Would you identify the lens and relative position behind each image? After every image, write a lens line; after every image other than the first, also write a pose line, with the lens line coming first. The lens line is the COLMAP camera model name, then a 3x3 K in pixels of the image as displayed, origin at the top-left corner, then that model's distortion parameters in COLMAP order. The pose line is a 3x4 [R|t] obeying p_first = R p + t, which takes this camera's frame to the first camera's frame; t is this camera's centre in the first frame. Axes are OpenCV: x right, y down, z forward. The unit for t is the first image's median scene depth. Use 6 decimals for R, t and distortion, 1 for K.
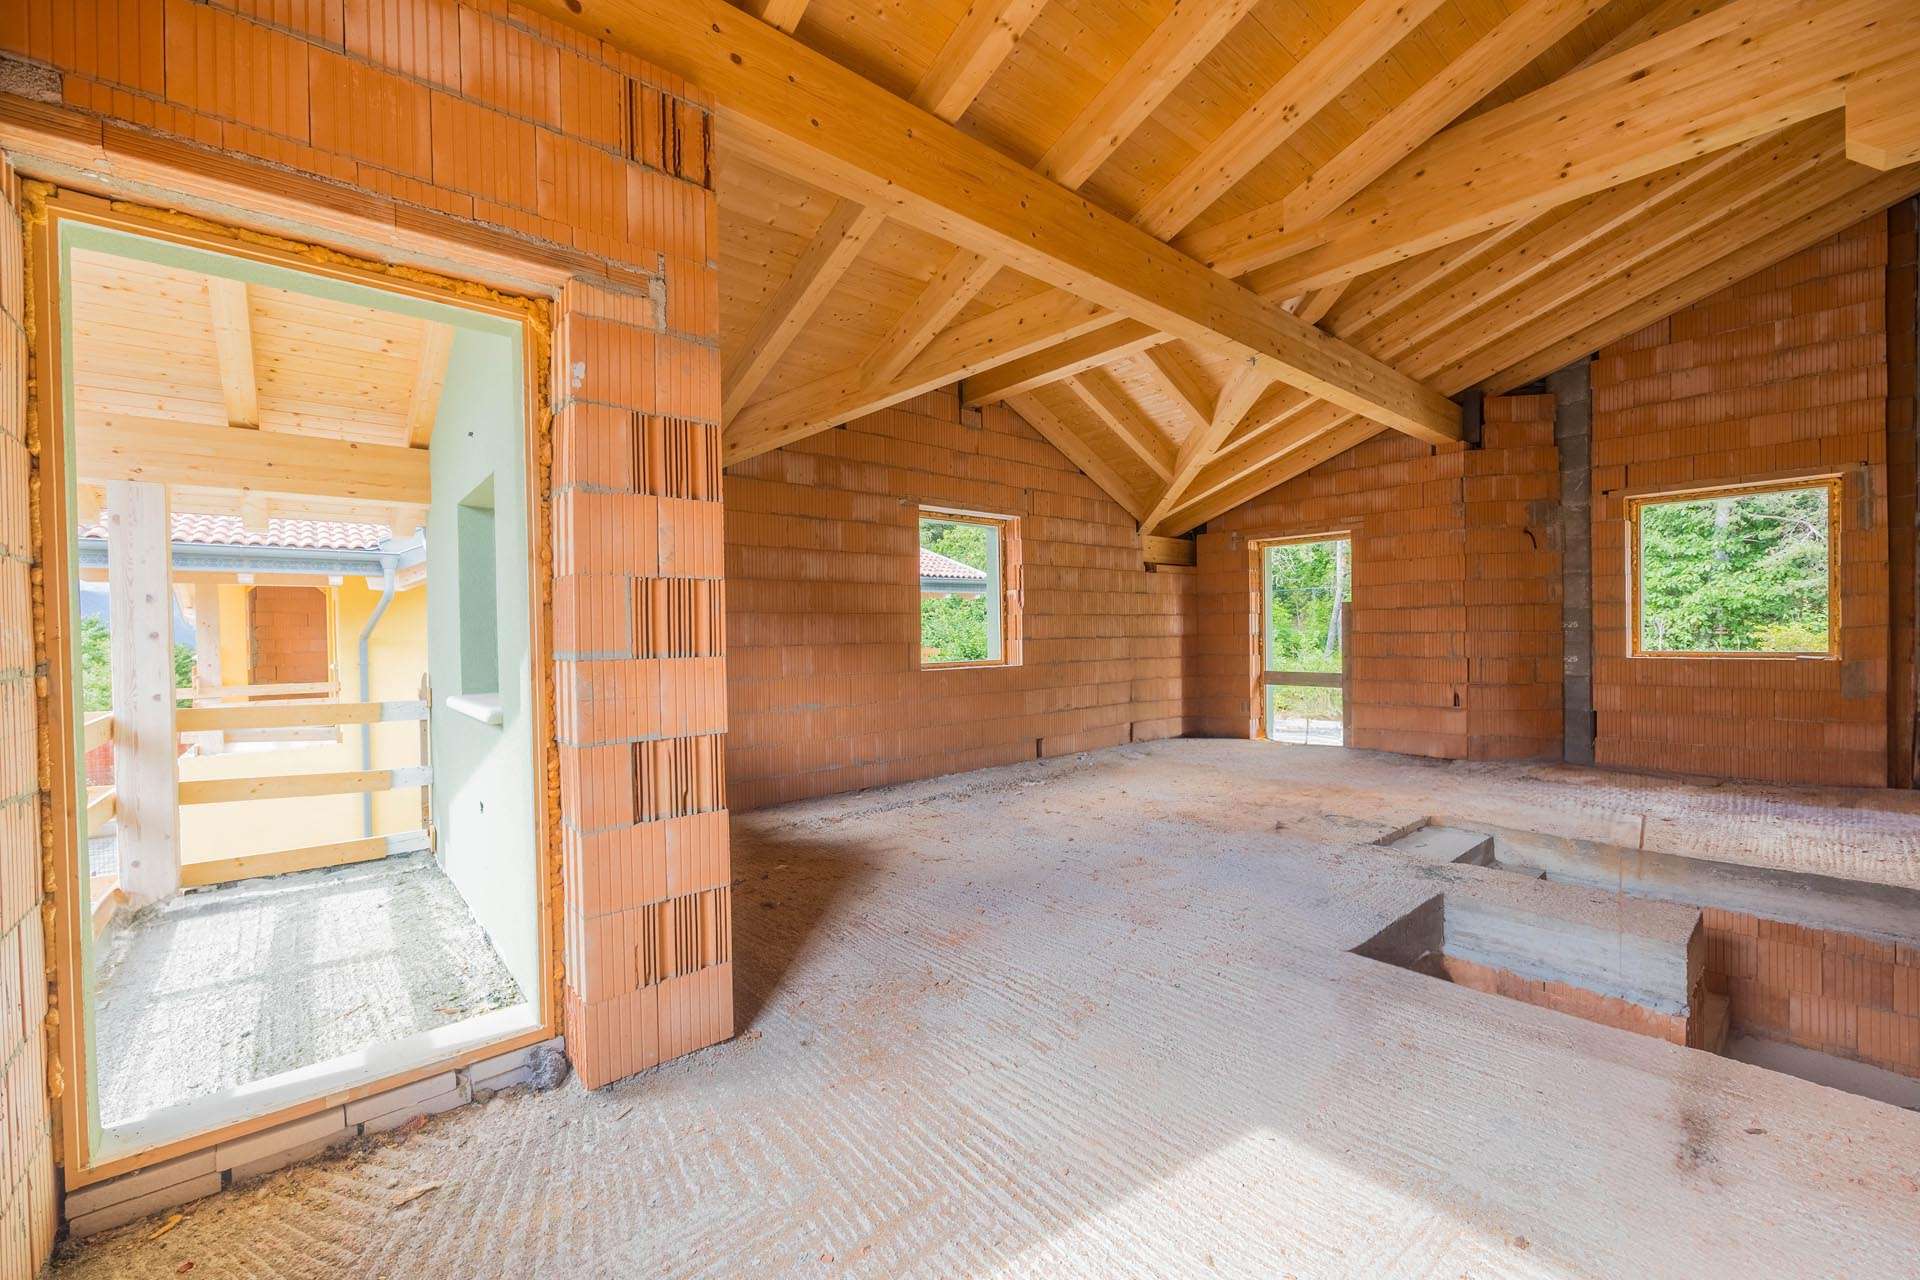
lens RADIAL K [[763.9, 0, 949.3], [0, 763.9, 641.7], [0, 0, 1]] dist [-0.006061, -0.000063]
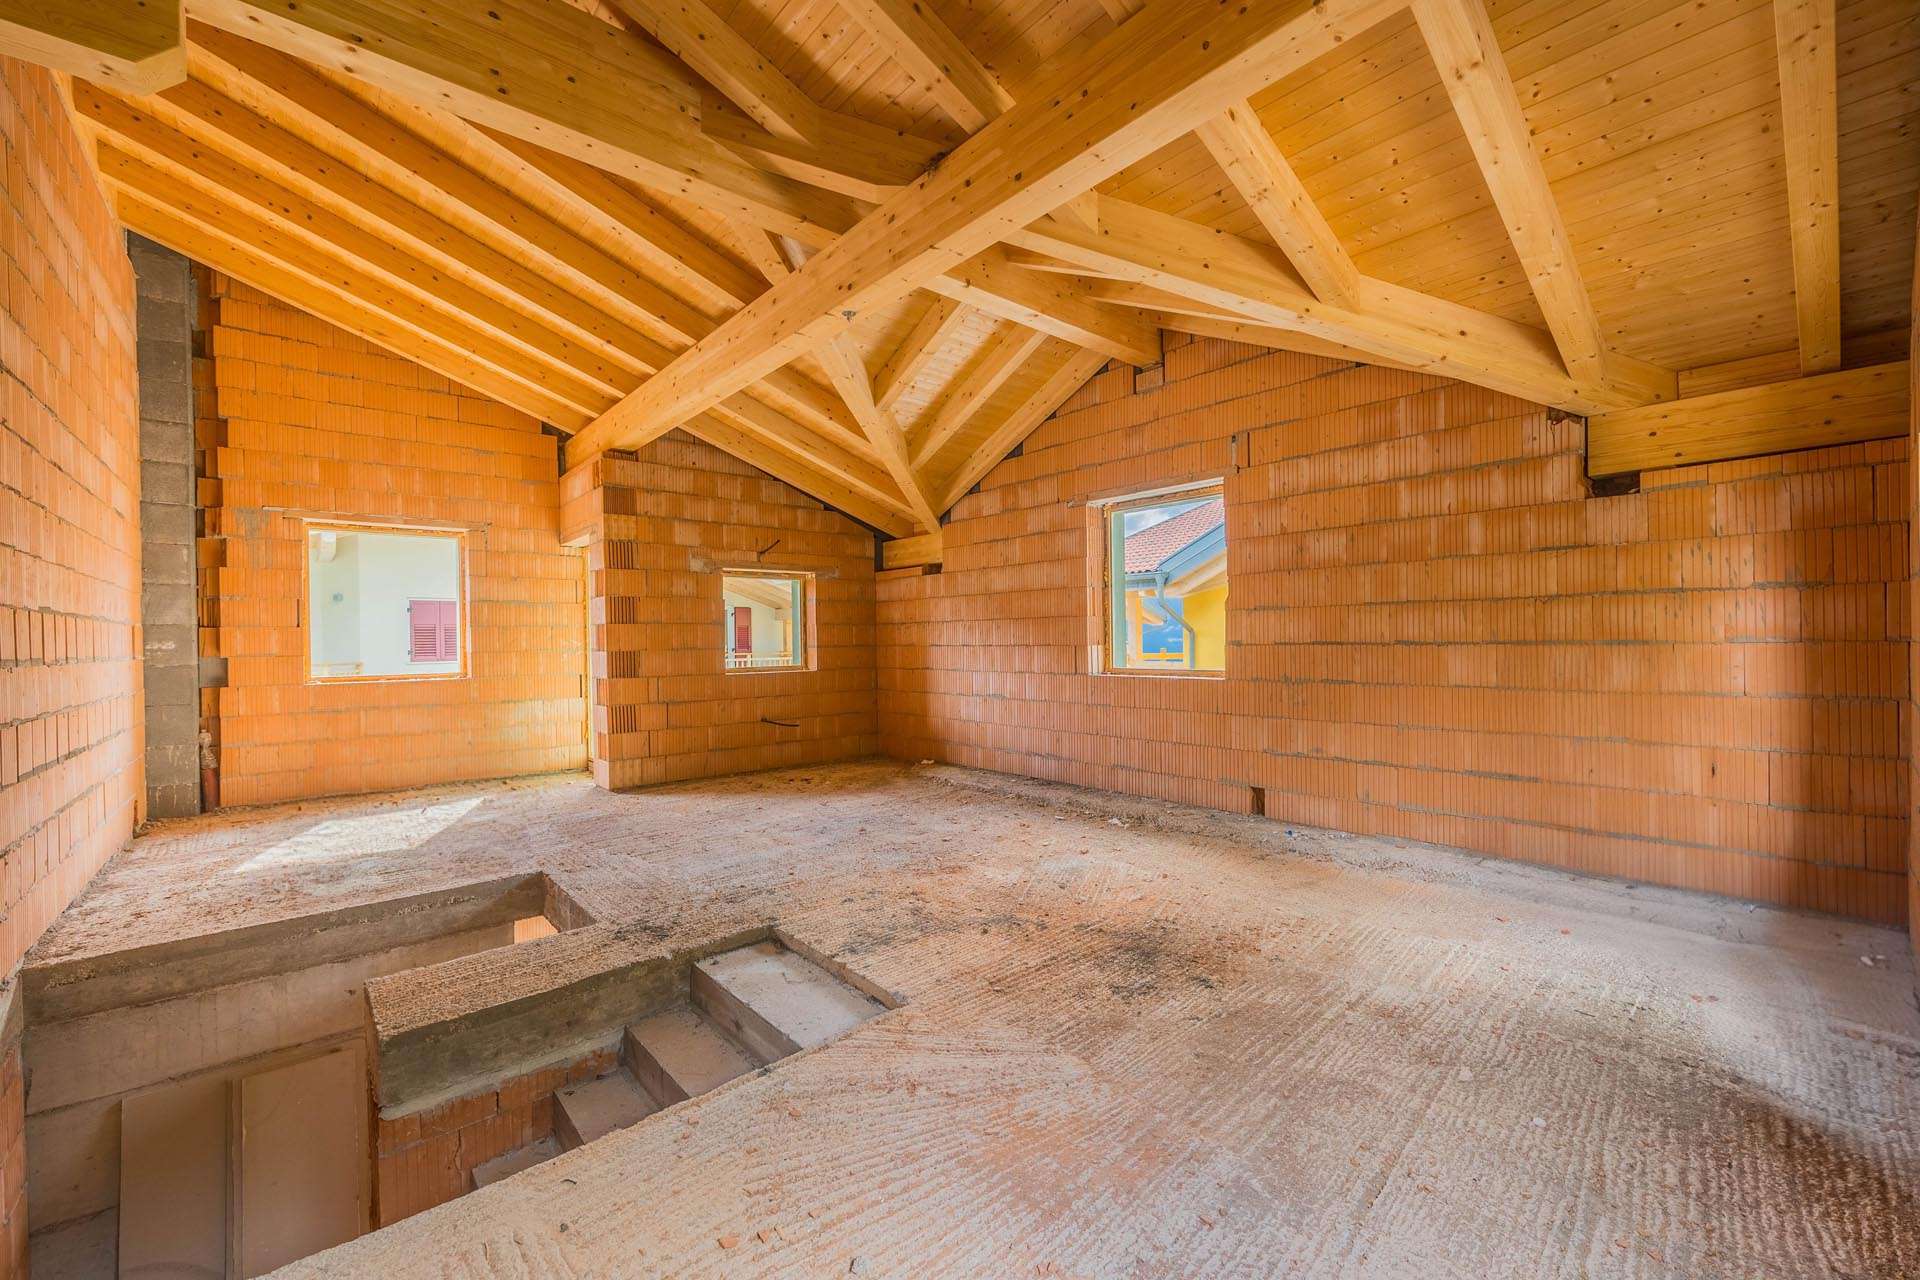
lens RADIAL K [[763.9, 0, 950.5], [0, 763.9, 637.5], [0, 0, 1]] dist [-0.006061, -0.000063]
pose [[0.022154, 0.015470, -0.999635, 0.791457], [0.009402, 0.999833, 0.015682, -0.022840], [0.999710, -0.009746, 0.022005, 0.697826]]
